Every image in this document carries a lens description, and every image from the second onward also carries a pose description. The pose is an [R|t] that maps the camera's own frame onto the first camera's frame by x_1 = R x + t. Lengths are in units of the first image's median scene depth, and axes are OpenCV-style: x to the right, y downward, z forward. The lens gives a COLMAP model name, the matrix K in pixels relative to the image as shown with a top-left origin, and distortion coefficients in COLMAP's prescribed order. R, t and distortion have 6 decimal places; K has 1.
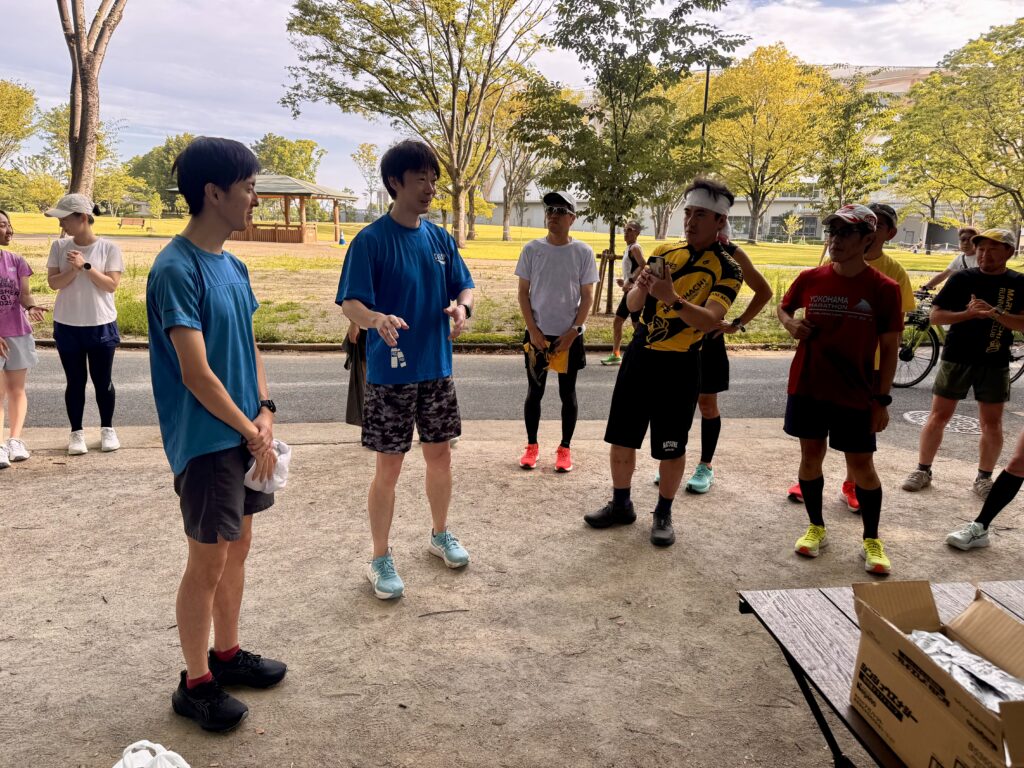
lens RADIAL K [[724.7, 0, 510.8], [0, 724.7, 385.7], [0, 0, 1]] dist [0.022299, -0.026937]
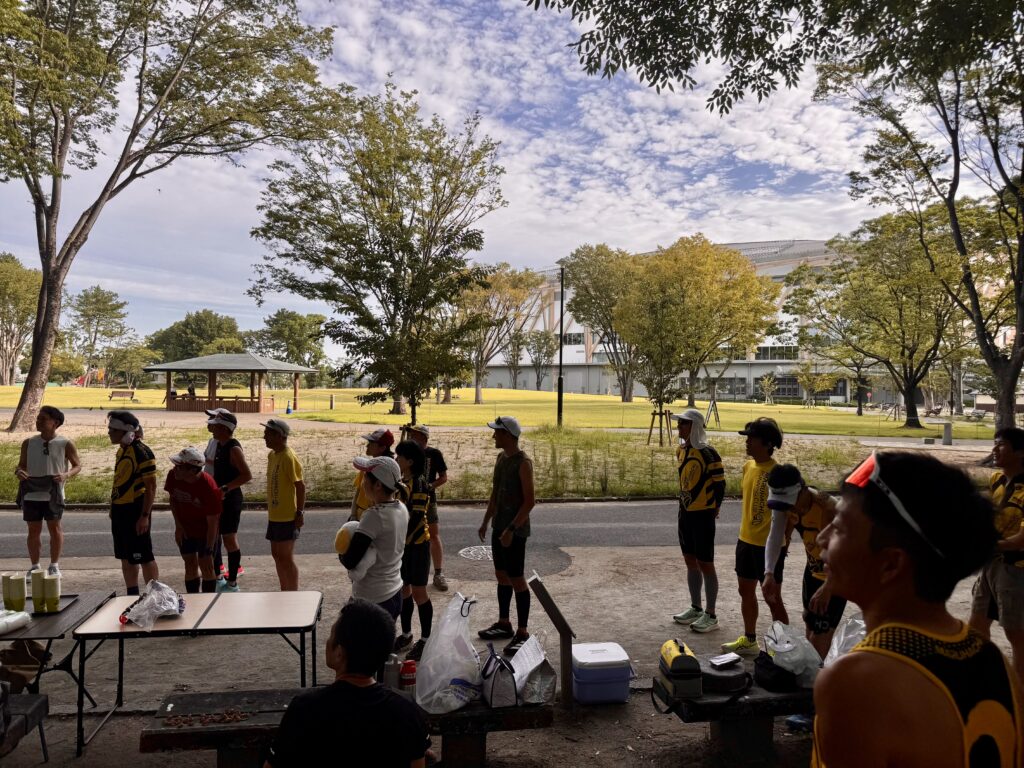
lens RADIAL K [[719.5, 0, 508.7], [0, 719.5, 384.0], [0, 0, 1]] dist [0.068419, -0.083620]
pose [[0.999587, -0.013300, -0.025458, 0.123017], [0.007425, 0.975856, -0.218291, 0.005967], [0.027746, 0.218012, 0.975552, -0.079847]]
